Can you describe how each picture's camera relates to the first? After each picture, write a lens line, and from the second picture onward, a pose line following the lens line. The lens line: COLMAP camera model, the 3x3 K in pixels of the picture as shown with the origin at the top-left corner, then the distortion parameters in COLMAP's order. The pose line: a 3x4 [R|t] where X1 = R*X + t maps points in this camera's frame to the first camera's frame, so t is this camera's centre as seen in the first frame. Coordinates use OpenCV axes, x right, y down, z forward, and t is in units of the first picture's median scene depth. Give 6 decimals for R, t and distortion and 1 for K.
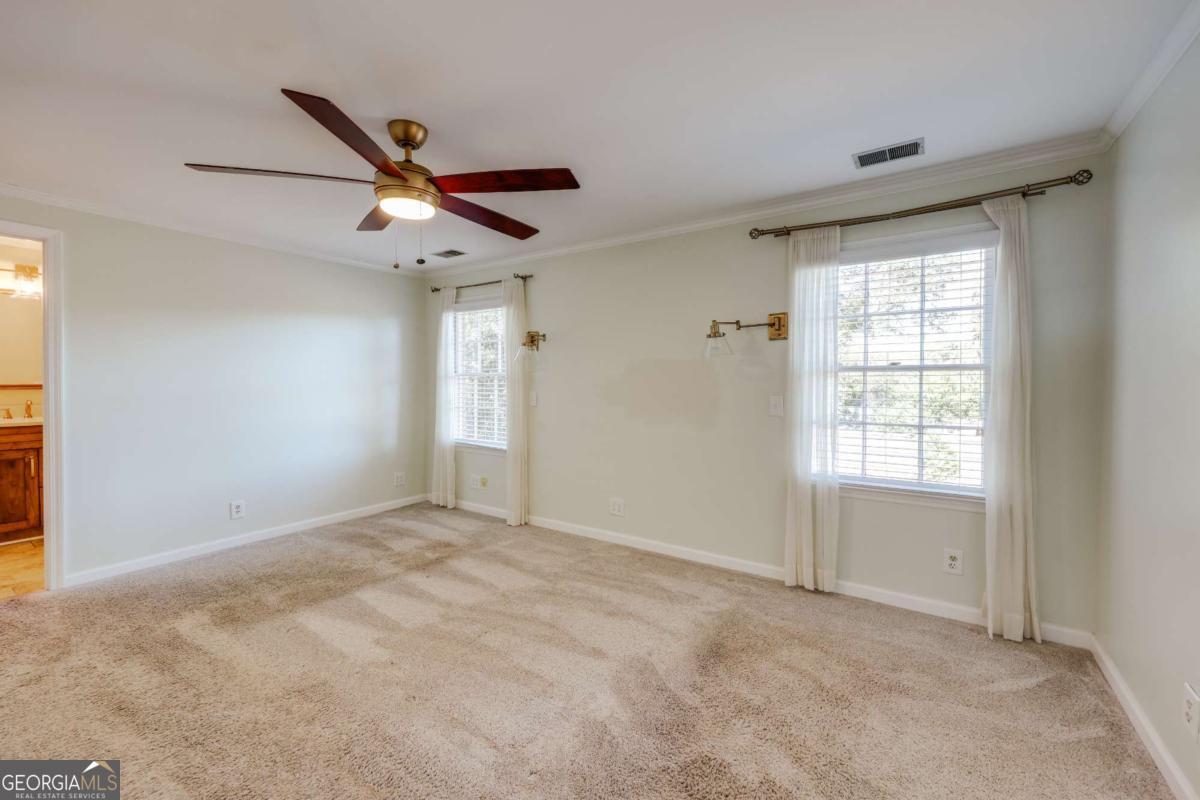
lens RADIAL K [[505.0, 0, 604.2], [0, 505.0, 389.6], [0, 0, 1]] dist [-0.000286, -0.000100]
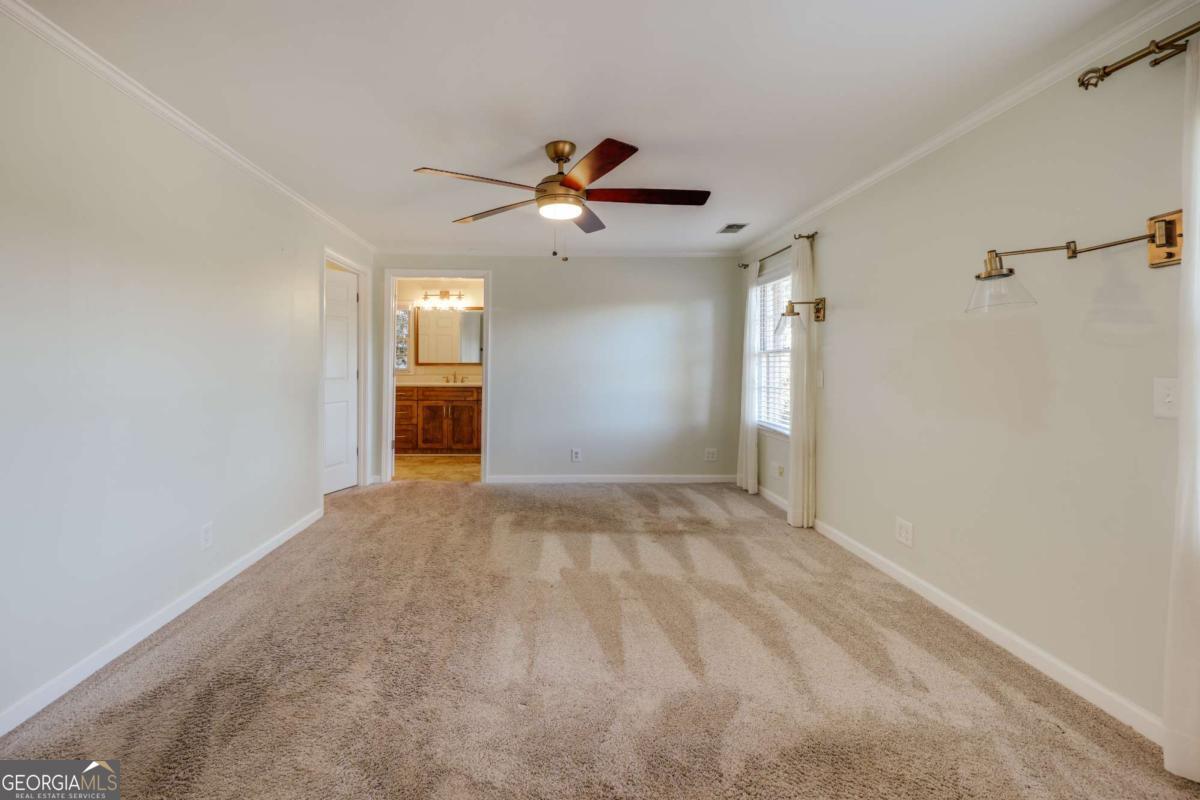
lens RADIAL K [[546.6, 0, 598.5], [0, 546.6, 358.2], [0, 0, 1]] dist [0.002964, 0.000523]
pose [[0.546923, -0.013032, -0.837081, 0.505804], [-0.019424, 0.999412, -0.028250, 0.020042], [0.836958, 0.031710, 0.546348, 0.244322]]
